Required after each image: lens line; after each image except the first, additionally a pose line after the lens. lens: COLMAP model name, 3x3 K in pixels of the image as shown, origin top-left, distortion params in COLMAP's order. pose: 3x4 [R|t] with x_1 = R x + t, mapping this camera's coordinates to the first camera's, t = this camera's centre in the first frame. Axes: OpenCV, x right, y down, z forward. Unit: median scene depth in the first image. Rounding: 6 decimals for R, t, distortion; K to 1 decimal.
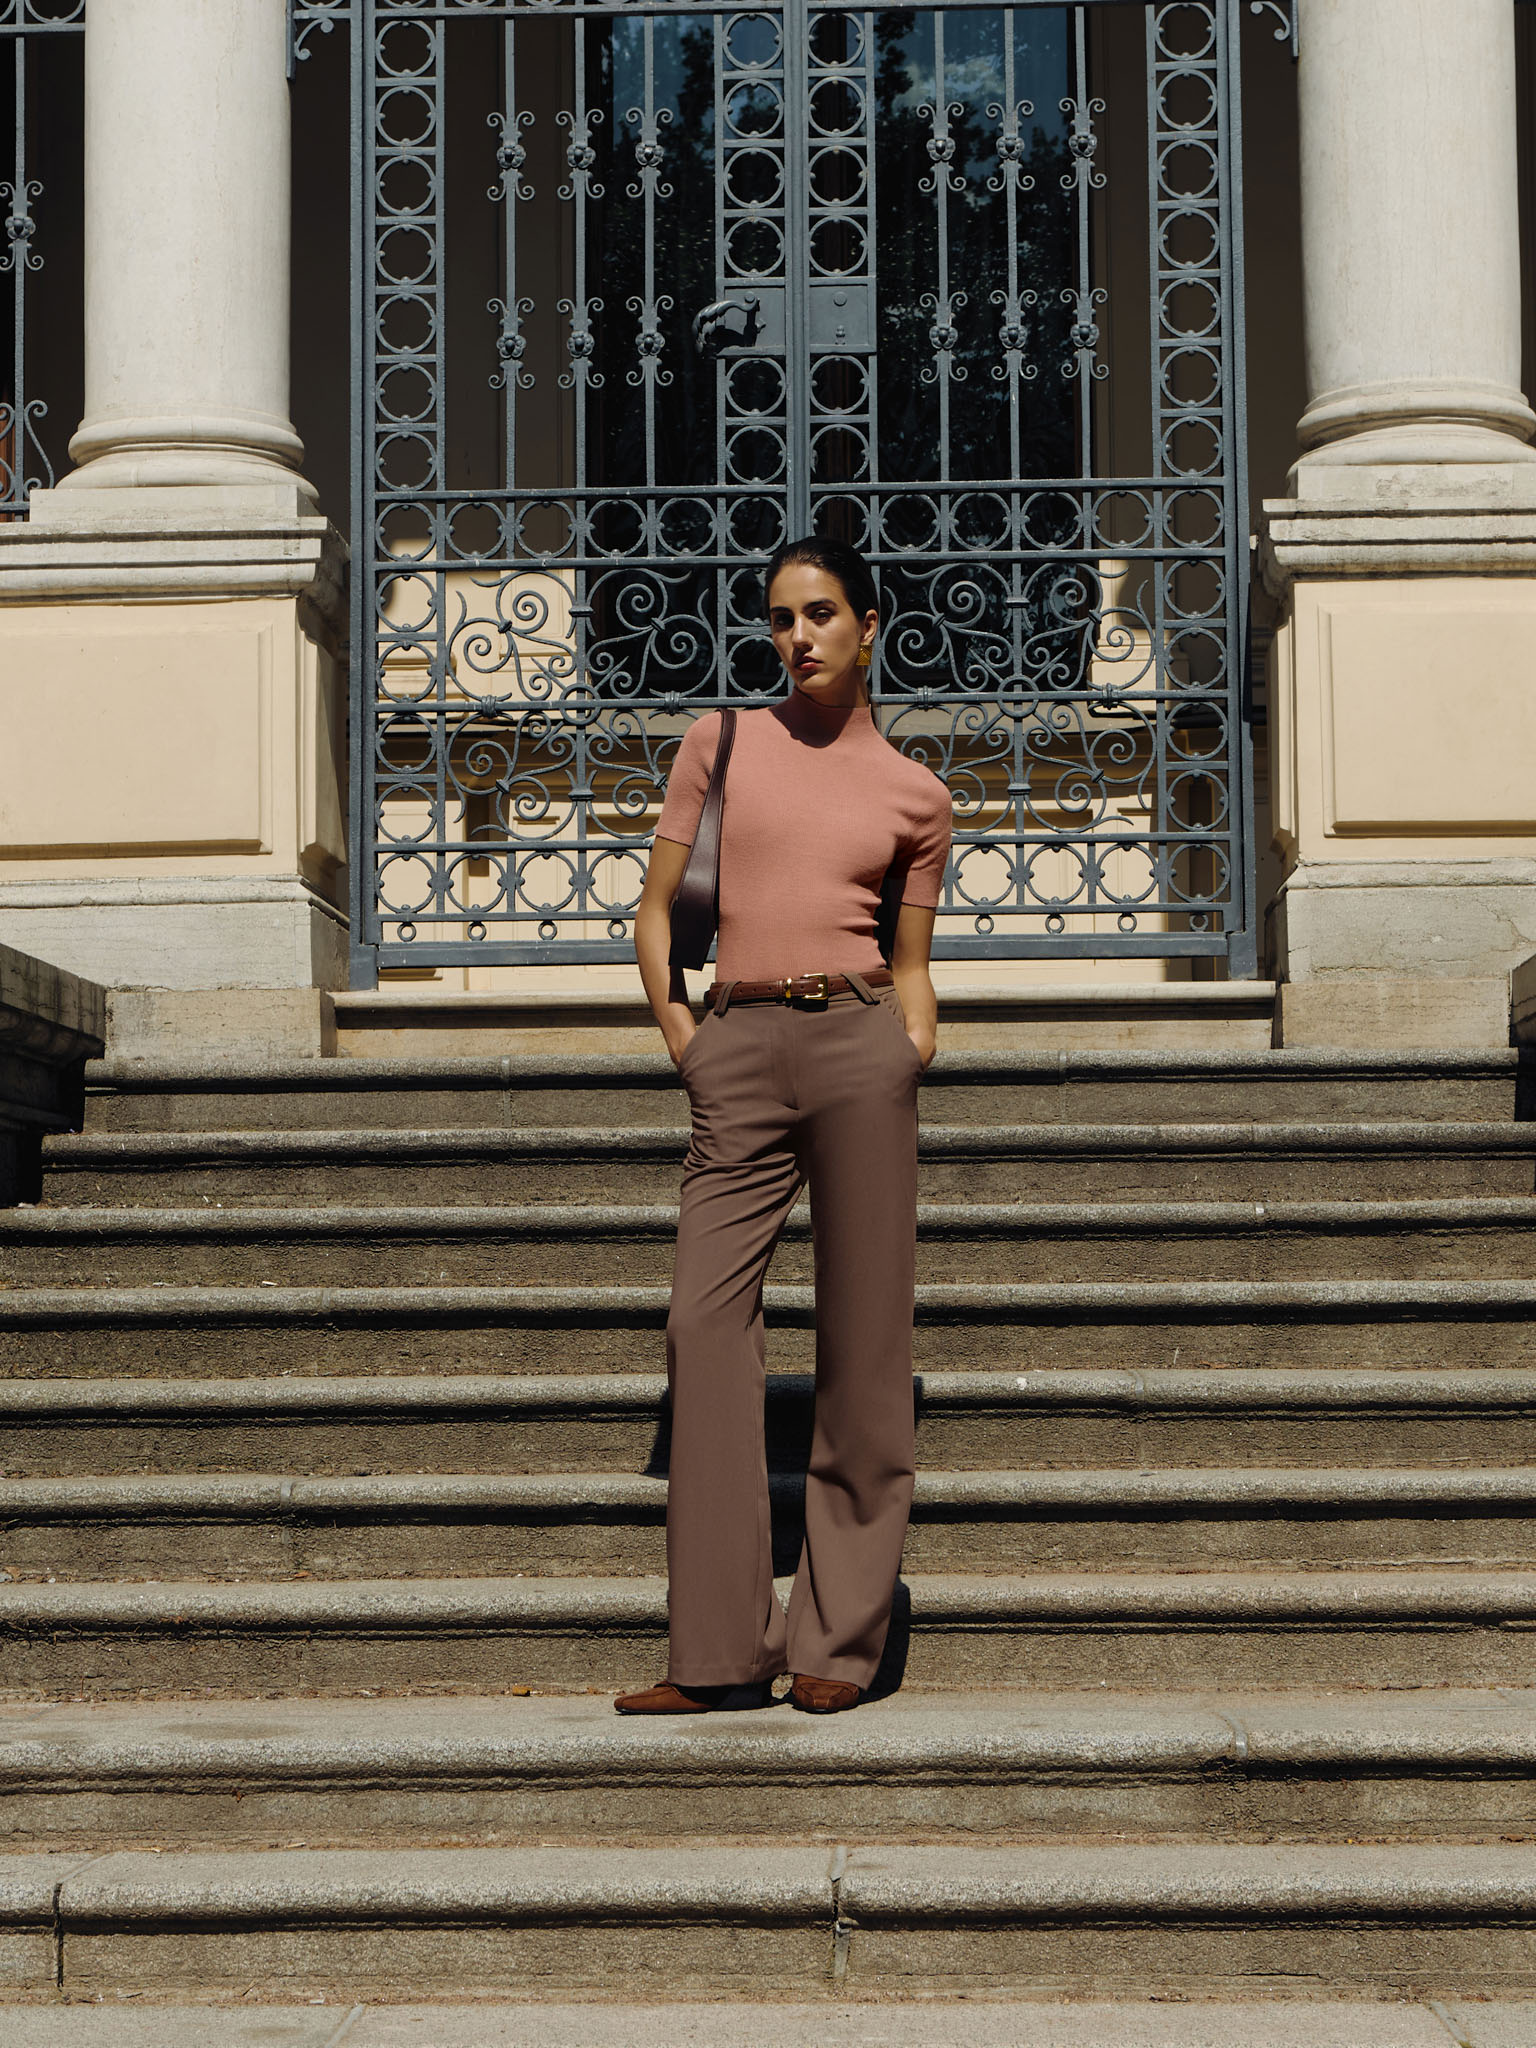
lens RADIAL K [[4822.4, 0, 796.3], [0, 4822.4, 1012.0], [0, 0, 1]] dist [0.102290, 0.000000]
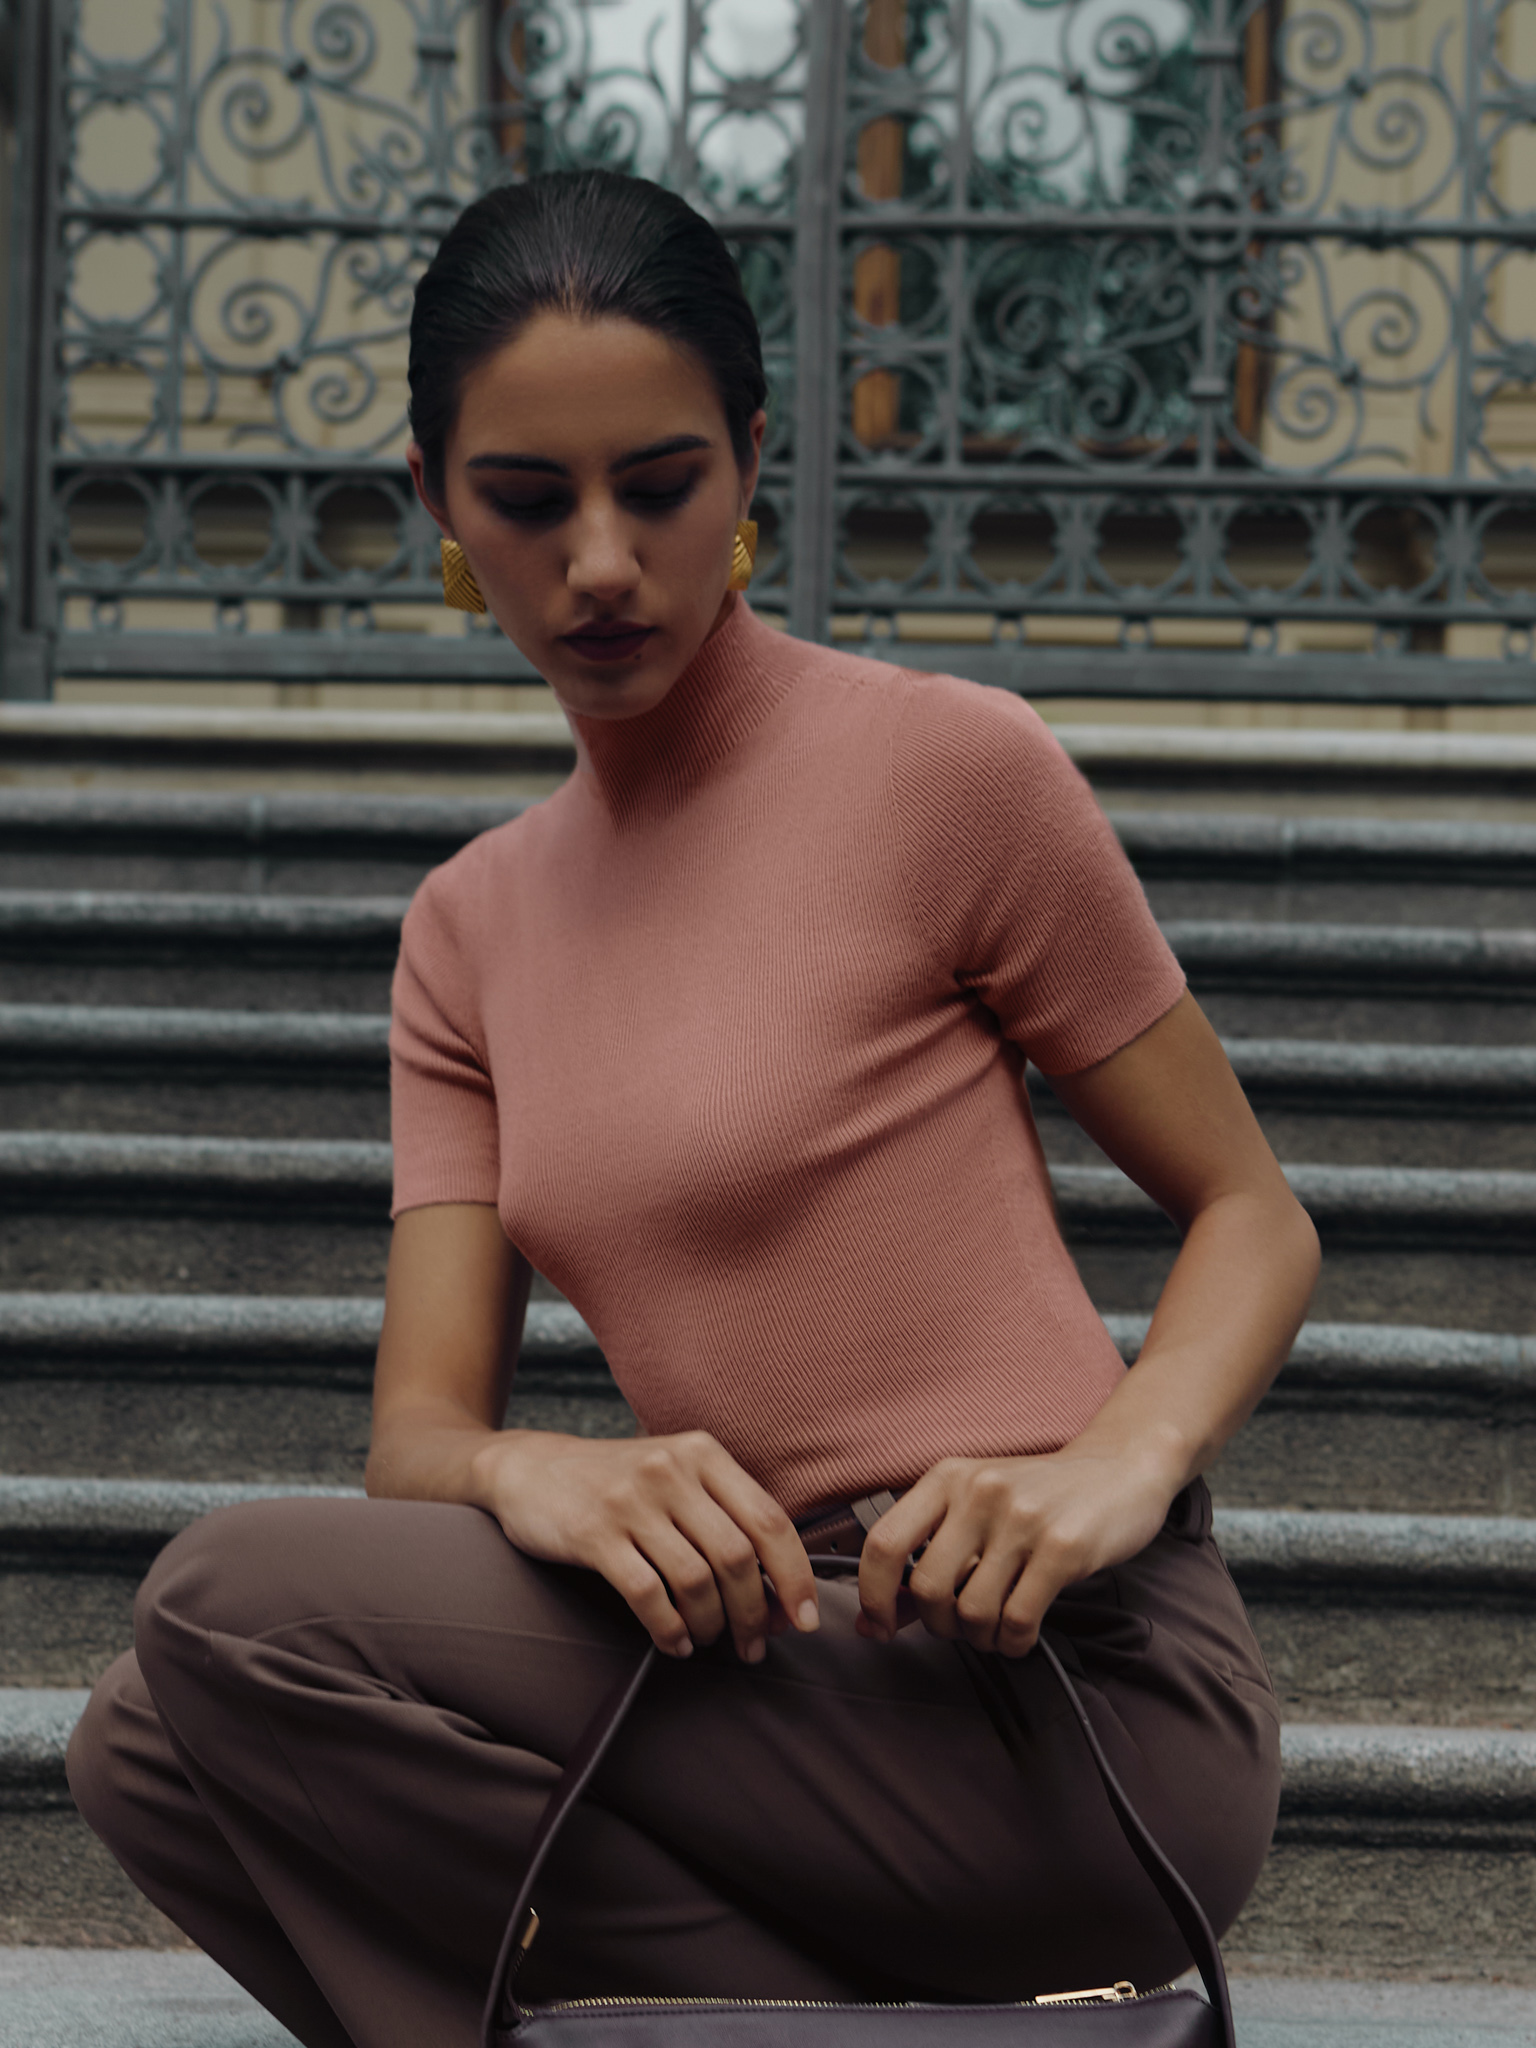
lens RADIAL K [[4822.4, 0, 783.3], [0, 4822.4, 1410.8], [0, 0, 1]] dist [0.102290, 0.000000]
pose [[0.999343, 0.035843, 0.005377, -0.001980], [-0.035916, 0.999255, 0.014101, 0.078716], [-0.004868, -0.014285, 0.999886, 0.525351]]
